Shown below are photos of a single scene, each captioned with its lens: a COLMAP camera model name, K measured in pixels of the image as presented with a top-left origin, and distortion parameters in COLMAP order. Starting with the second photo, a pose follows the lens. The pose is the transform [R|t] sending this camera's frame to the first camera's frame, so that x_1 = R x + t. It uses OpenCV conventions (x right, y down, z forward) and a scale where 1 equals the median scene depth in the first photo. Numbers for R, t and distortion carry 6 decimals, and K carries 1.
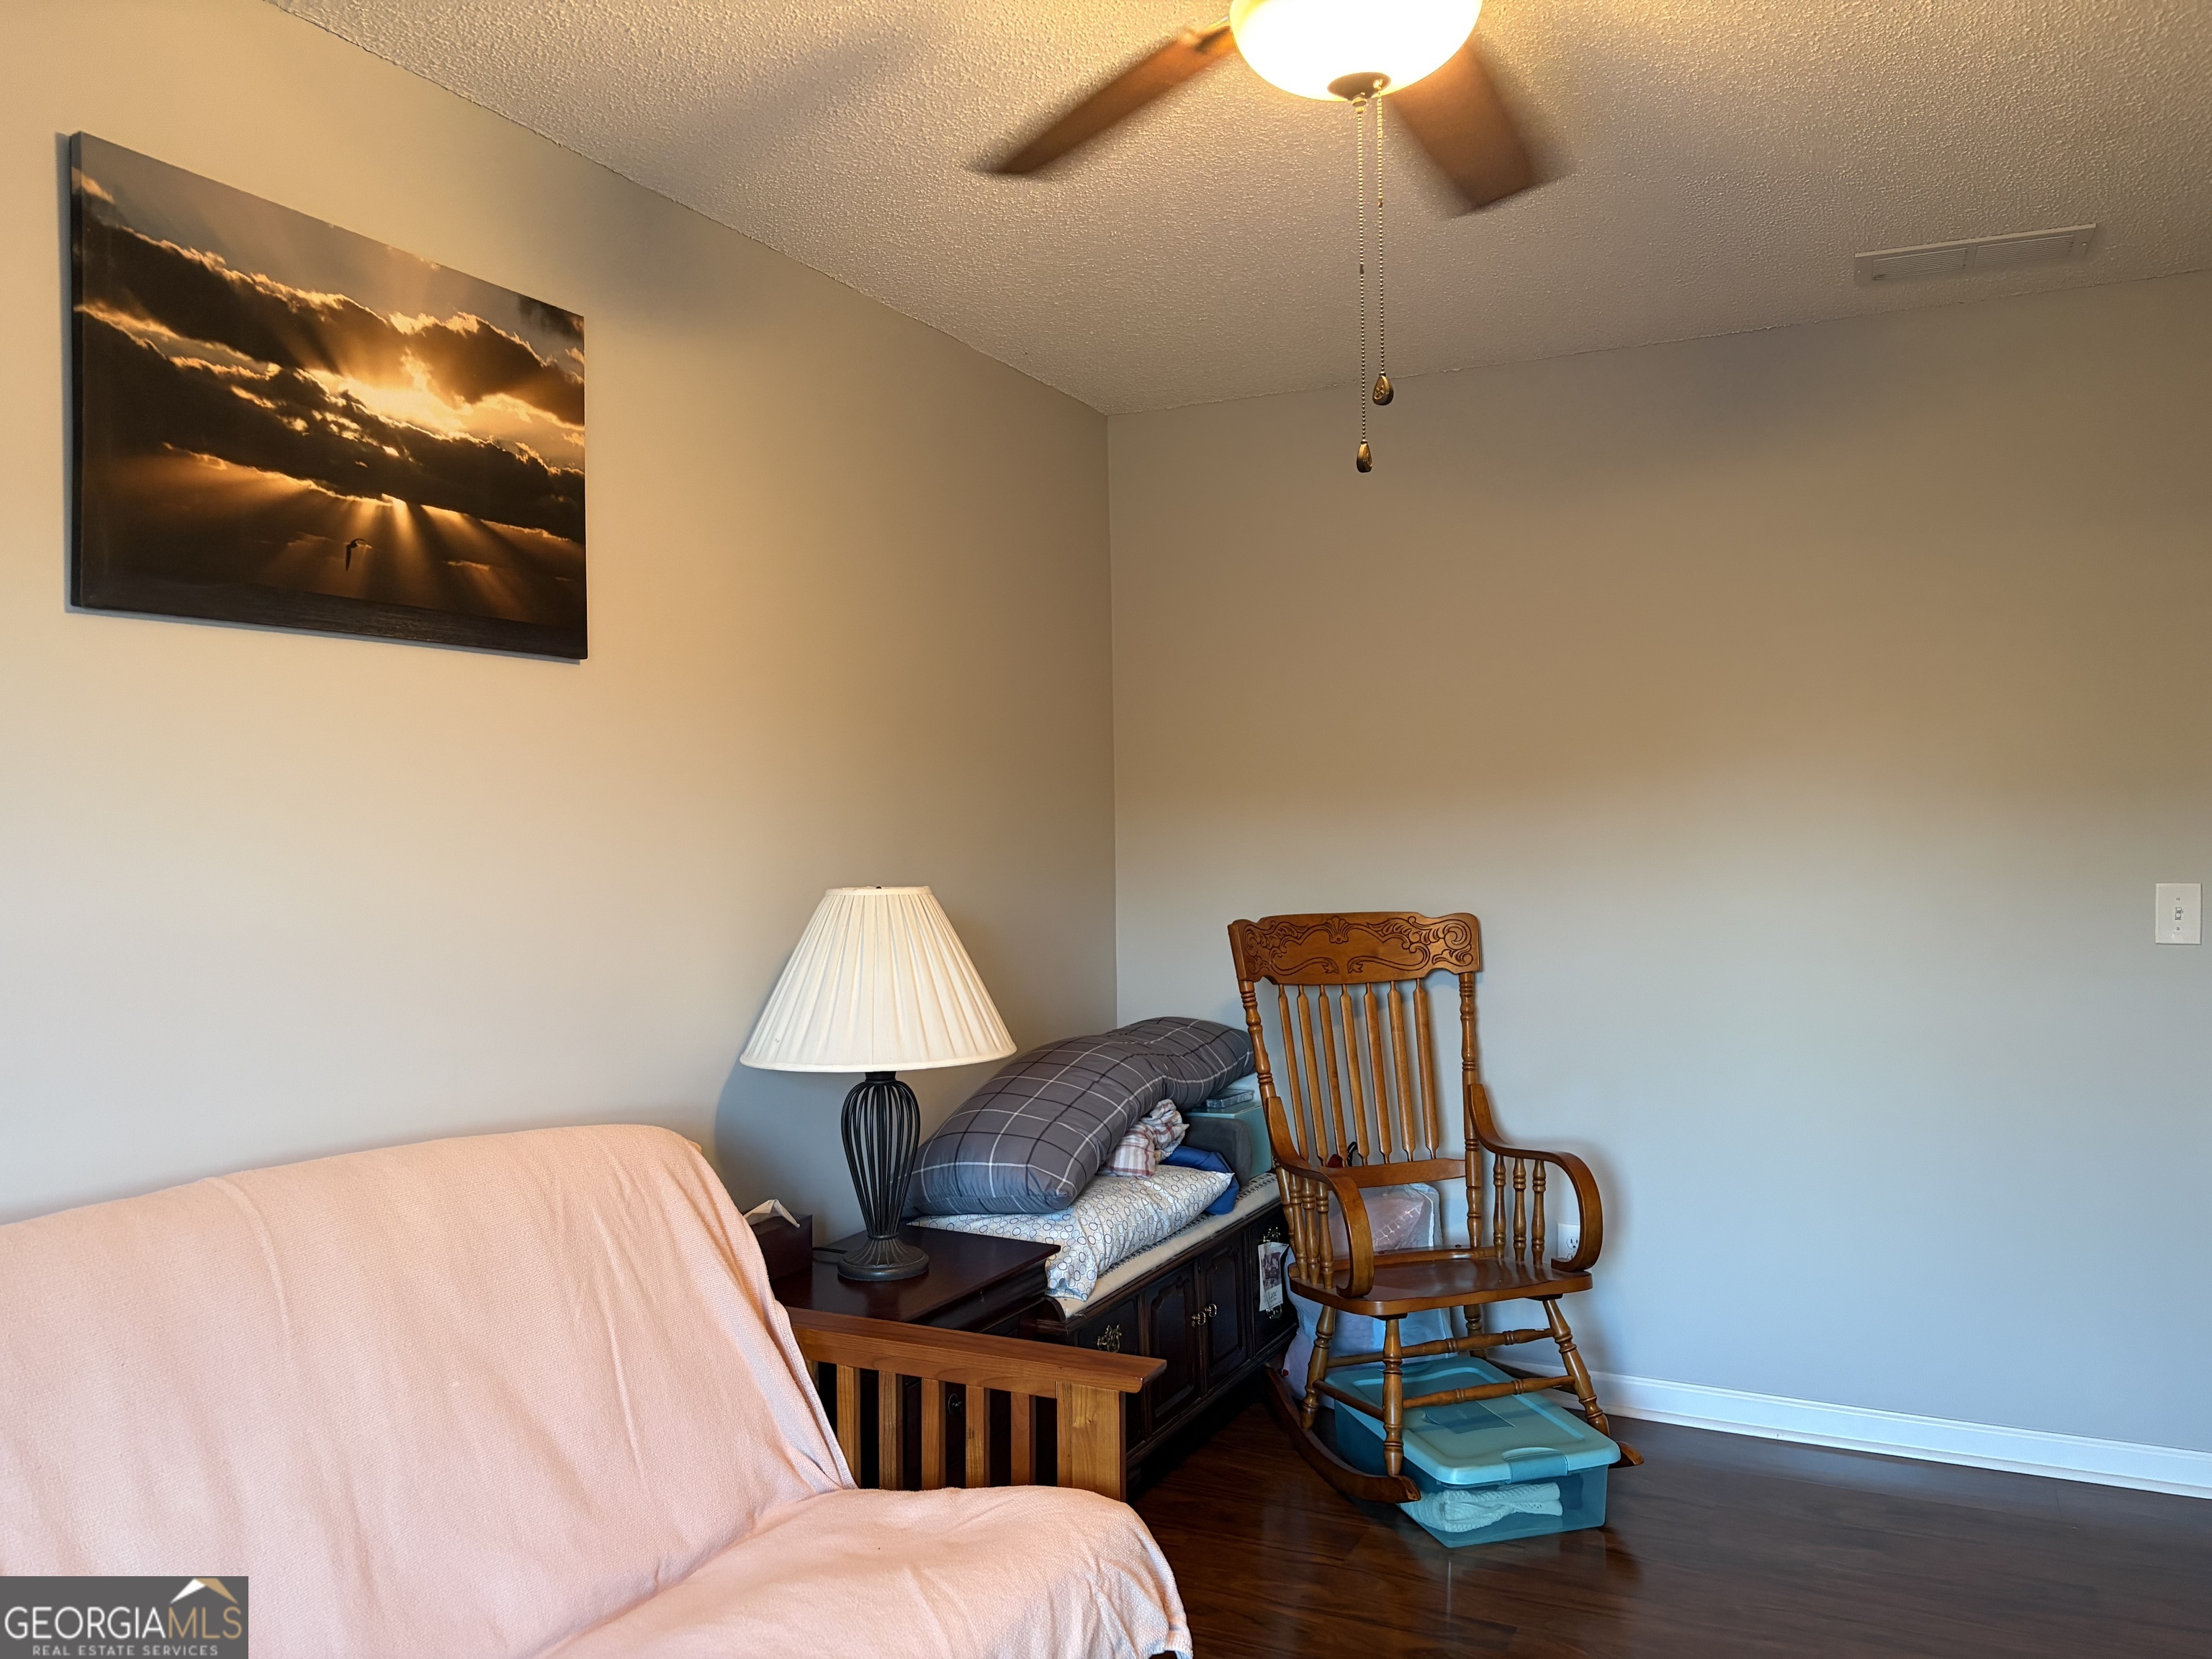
lens RADIAL K [[1670.6, 0, 1106.3], [0, 1670.6, 823.3], [0, 0, 1]] dist [0.067847, -0.073977]
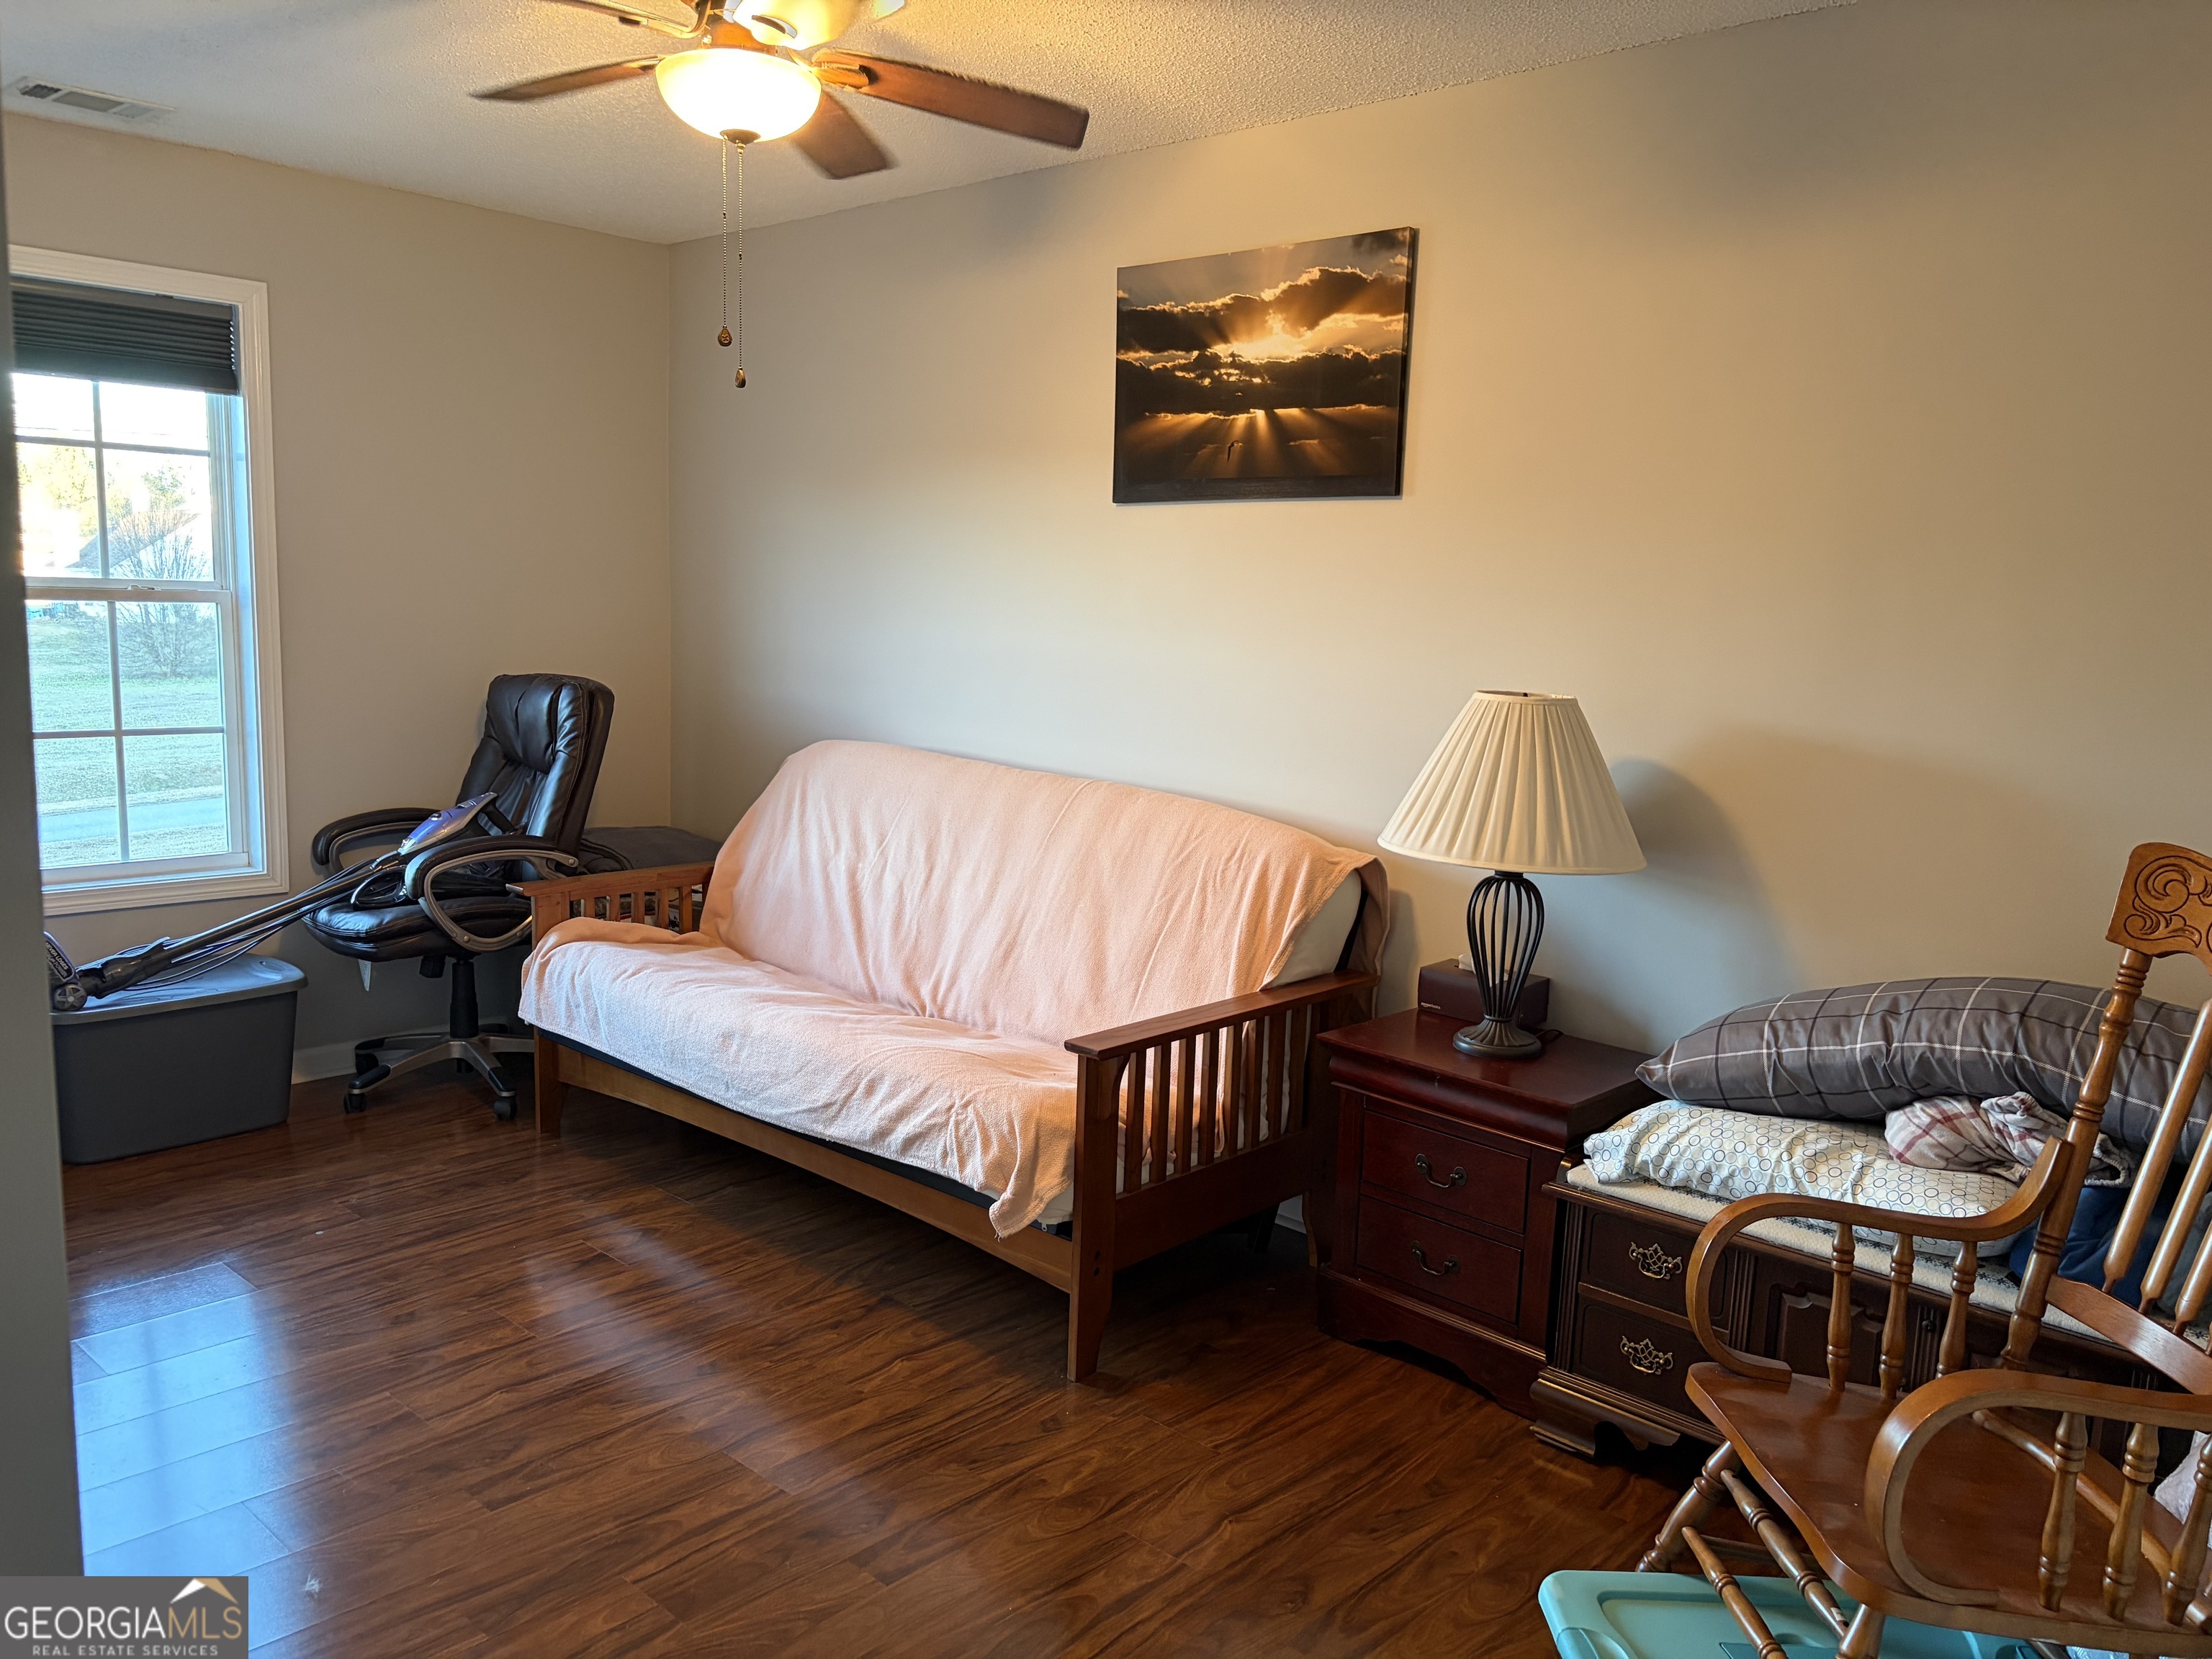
lens RADIAL K [[1670.6, 0, 1099.3], [0, 1670.6, 825.2], [0, 0, 1]] dist [0.067847, -0.073977]
pose [[-0.294707, 0.139806, -0.945305, 1.219529], [-0.030171, 0.987385, 0.155436, -0.045768], [0.955111, 0.074329, -0.286771, 1.369619]]
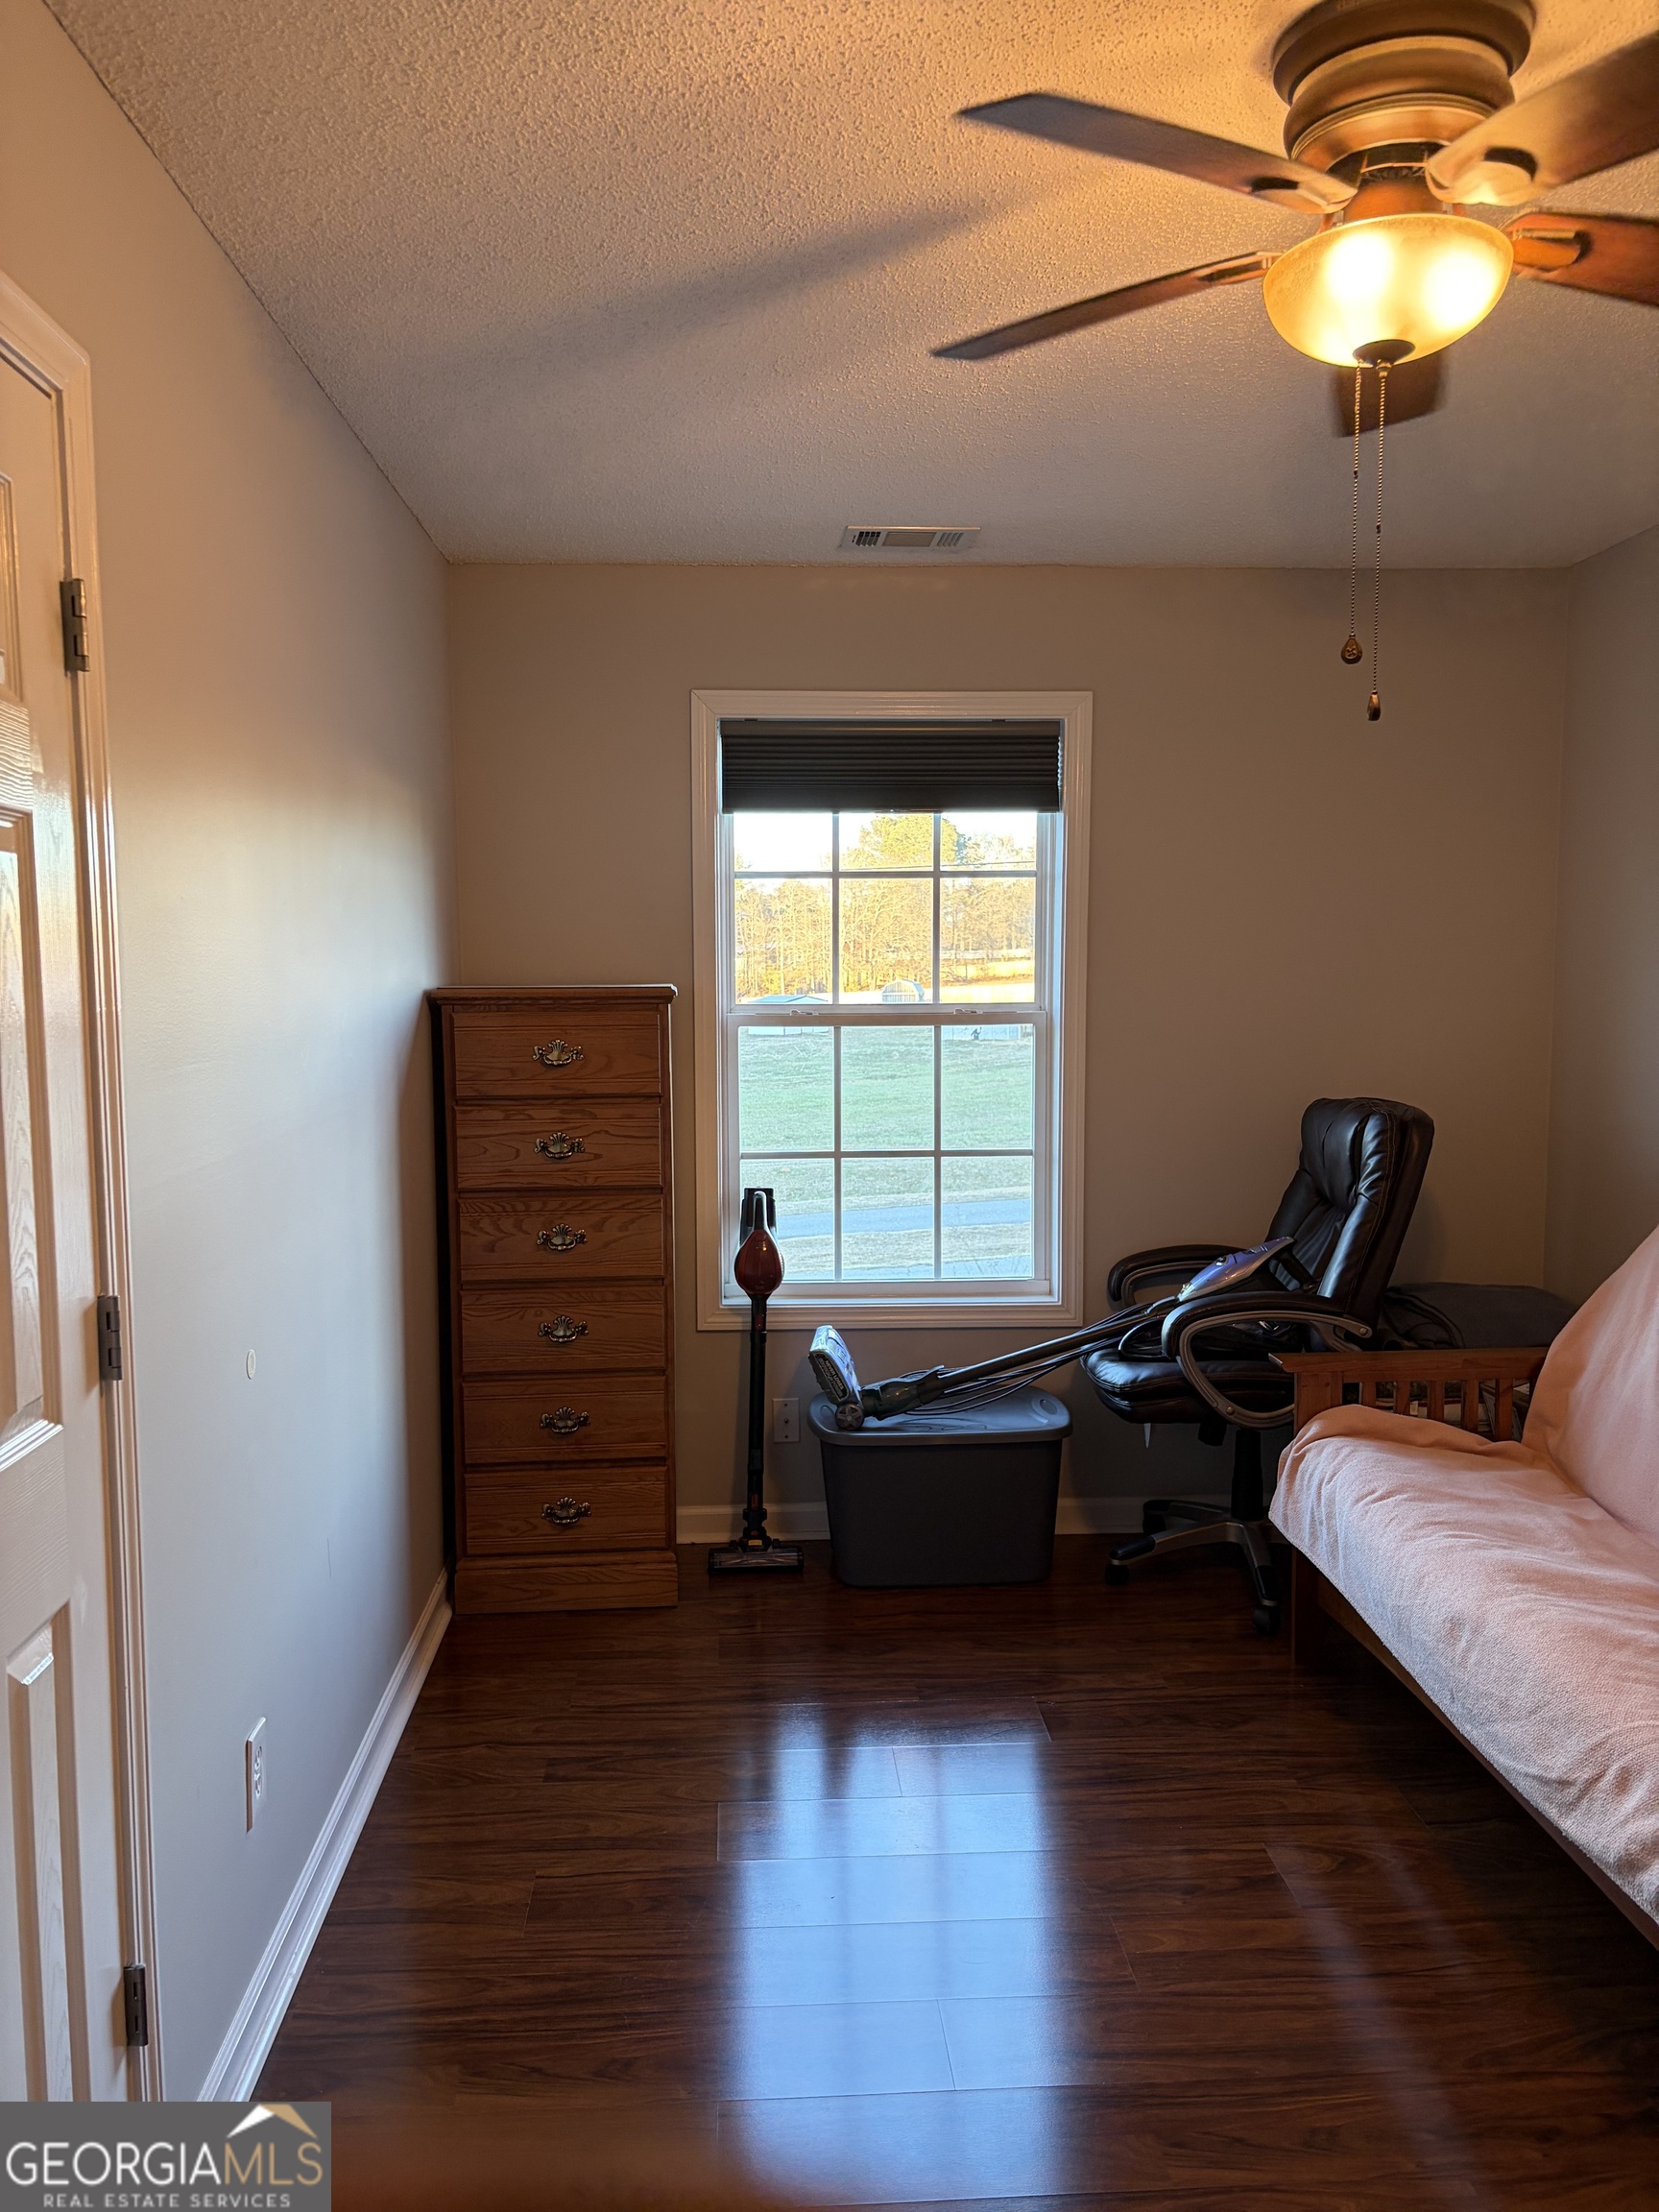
lens RADIAL K [[1670.6, 0, 822.6], [0, 1670.6, 1097.9], [0, 0, 1]] dist [0.067847, -0.073977]
pose [[-0.873706, 0.061918, -0.482498, 0.776000], [0.020605, 0.995687, 0.090462, -0.056413], [0.486018, 0.069095, -0.871213, 1.355257]]
